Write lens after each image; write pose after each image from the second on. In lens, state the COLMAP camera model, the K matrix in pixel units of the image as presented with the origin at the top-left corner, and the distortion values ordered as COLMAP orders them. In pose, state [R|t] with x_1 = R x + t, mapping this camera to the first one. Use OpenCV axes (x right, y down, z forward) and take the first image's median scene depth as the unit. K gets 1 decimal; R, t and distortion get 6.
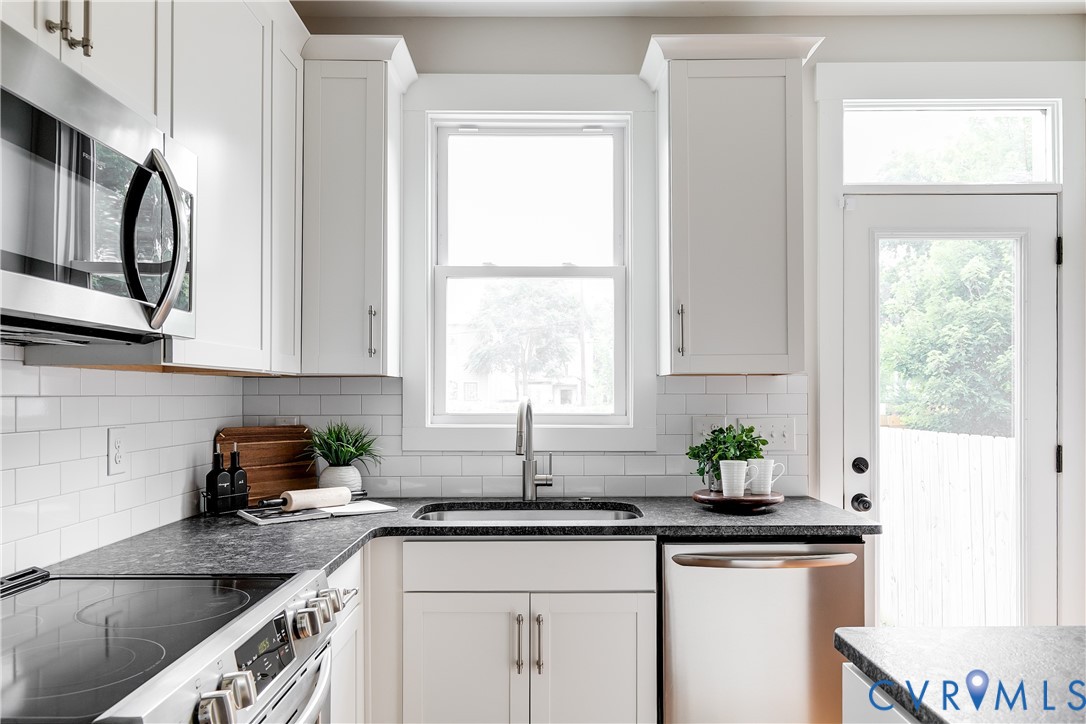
lens RADIAL K [[758.3, 0, 542.4], [0, 758.3, 384.4], [0, 0, 1]] dist [-0.012338, 0.003900]
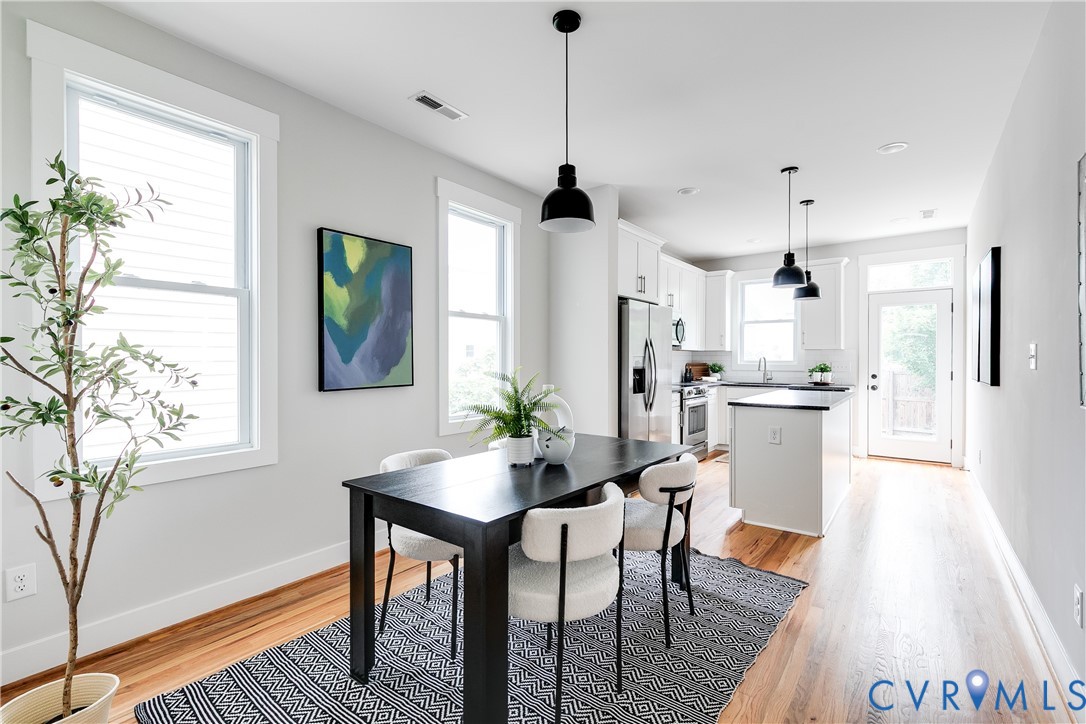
lens RADIAL K [[499.2, 0, 540.5], [0, 499.2, 362.2], [0, 0, 1]] dist [0.000527, -0.000076]
pose [[0.792710, 0.006003, -0.609569, 0.668313], [0.005577, 0.999838, 0.017099, -0.001335], [0.609573, -0.016955, 0.792549, -1.815341]]
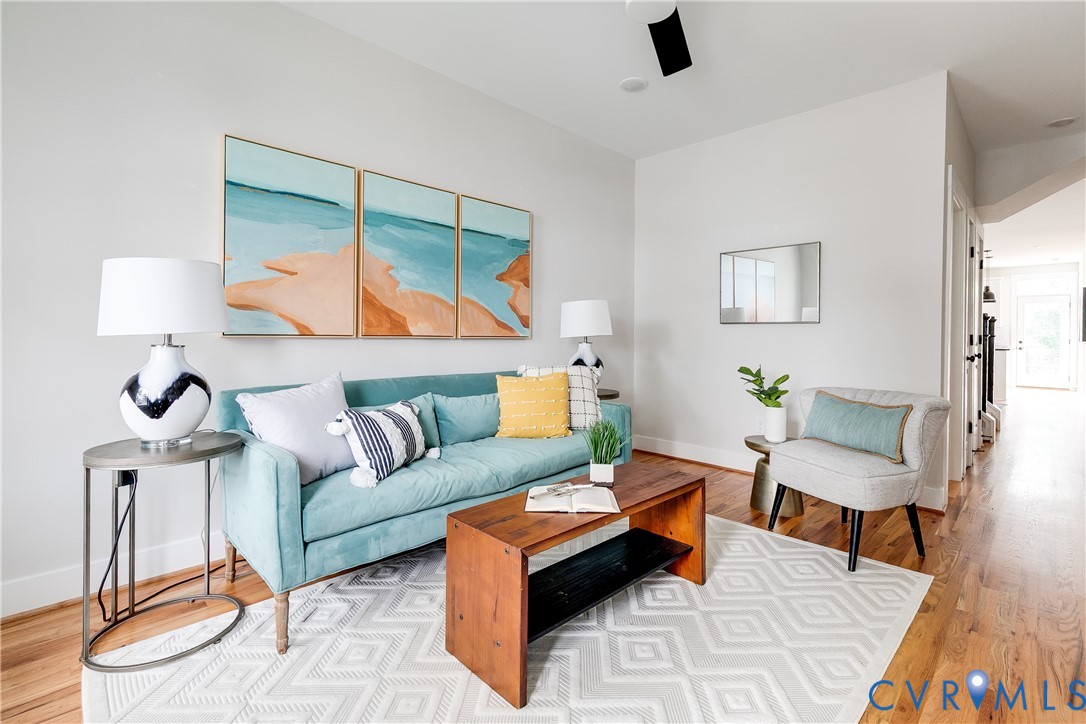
lens RADIAL K [[492.8, 0, 540.2], [0, 492.8, 333.5], [0, 0, 1]] dist [0.001173, 0.000453]
pose [[0.692942, 0.006144, -0.720968, 0.675716], [-0.002426, 0.999978, 0.006190, 0.025200], [0.720990, -0.002540, 0.692941, -5.000845]]
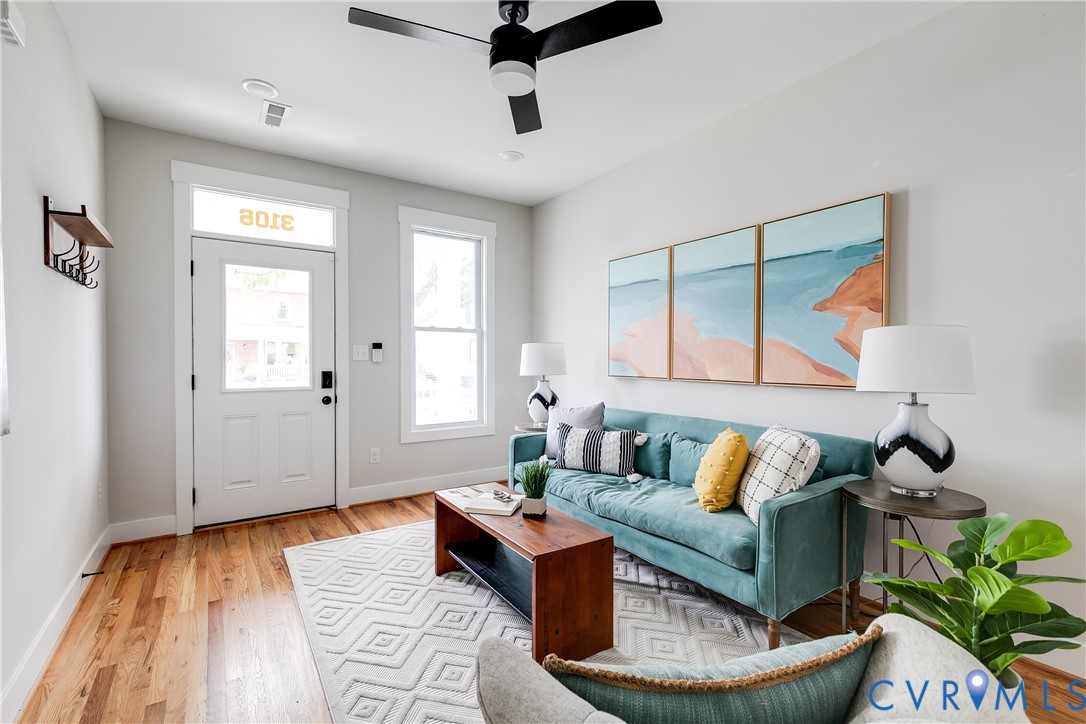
lens RADIAL K [[483.2, 0, 547.2], [0, 483.2, 363.6], [0, 0, 1]] dist [0.000800, 0.000084]
pose [[-0.831912, 0.006526, -0.554869, 0.650795], [0.006869, 0.999975, 0.001463, -0.004752], [0.554865, -0.002594, -0.831936, -3.727859]]
